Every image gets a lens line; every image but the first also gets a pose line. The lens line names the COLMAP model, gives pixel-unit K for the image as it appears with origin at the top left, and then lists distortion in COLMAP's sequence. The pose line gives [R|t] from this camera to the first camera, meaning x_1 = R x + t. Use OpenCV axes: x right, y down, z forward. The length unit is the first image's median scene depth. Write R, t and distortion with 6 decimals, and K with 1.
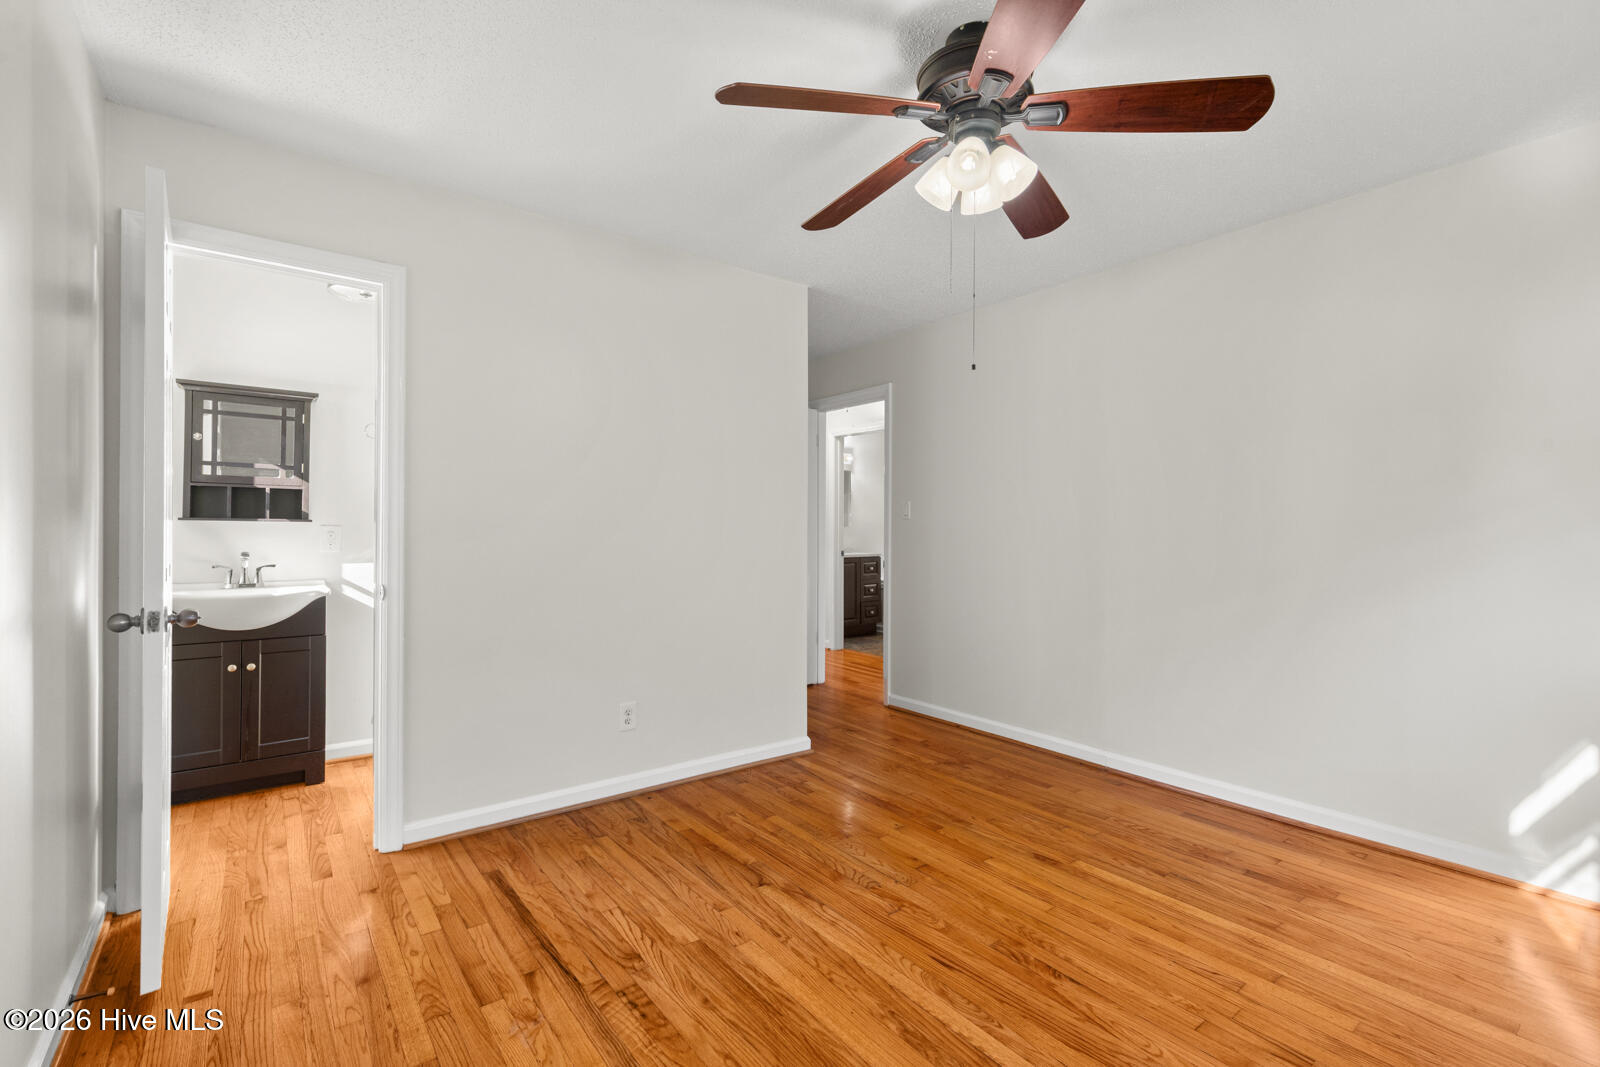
lens RADIAL K [[720.7, 0, 800.4], [0, 720.7, 525.0], [0, 0, 1]] dist [-0.000724, -0.000135]
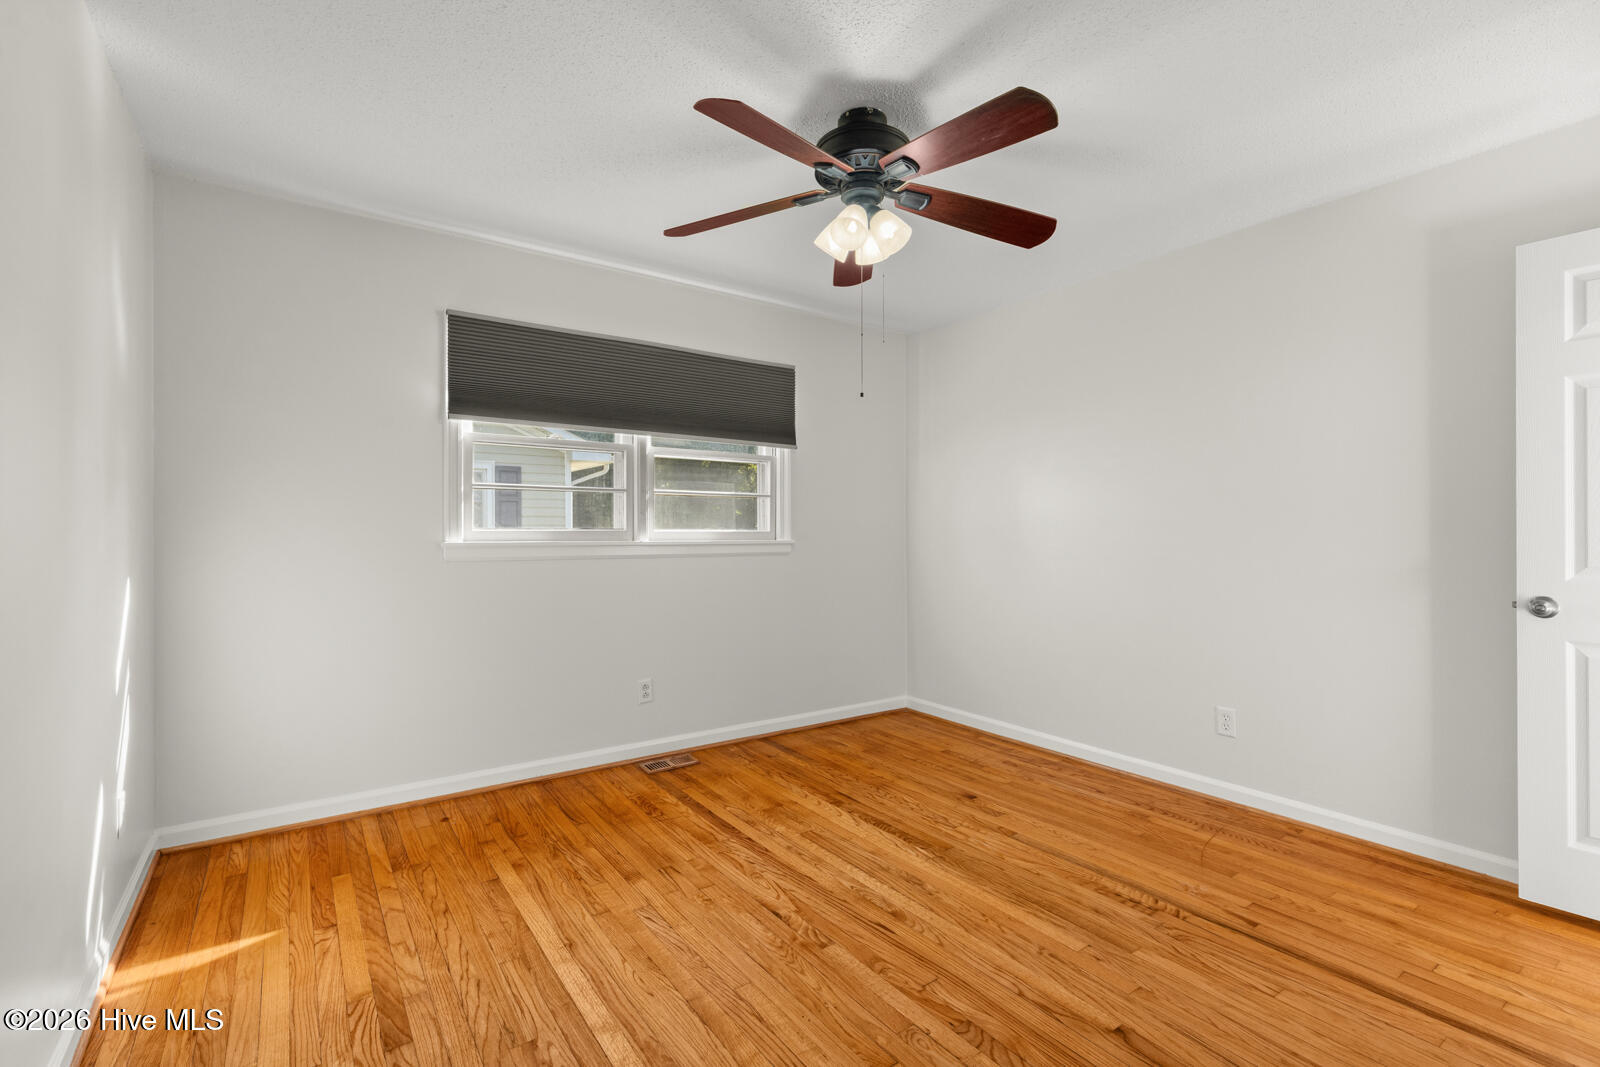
lens RADIAL K [[720.7, 0, 800.4], [0, 720.7, 525.0], [0, 0, 1]] dist [-0.000724, -0.000135]
pose [[-0.999279, 0.000310, 0.037960, 0.266591], [-0.000059, 0.999953, -0.009714, 0.008065], [-0.037961, -0.009709, -0.999232, 1.974253]]
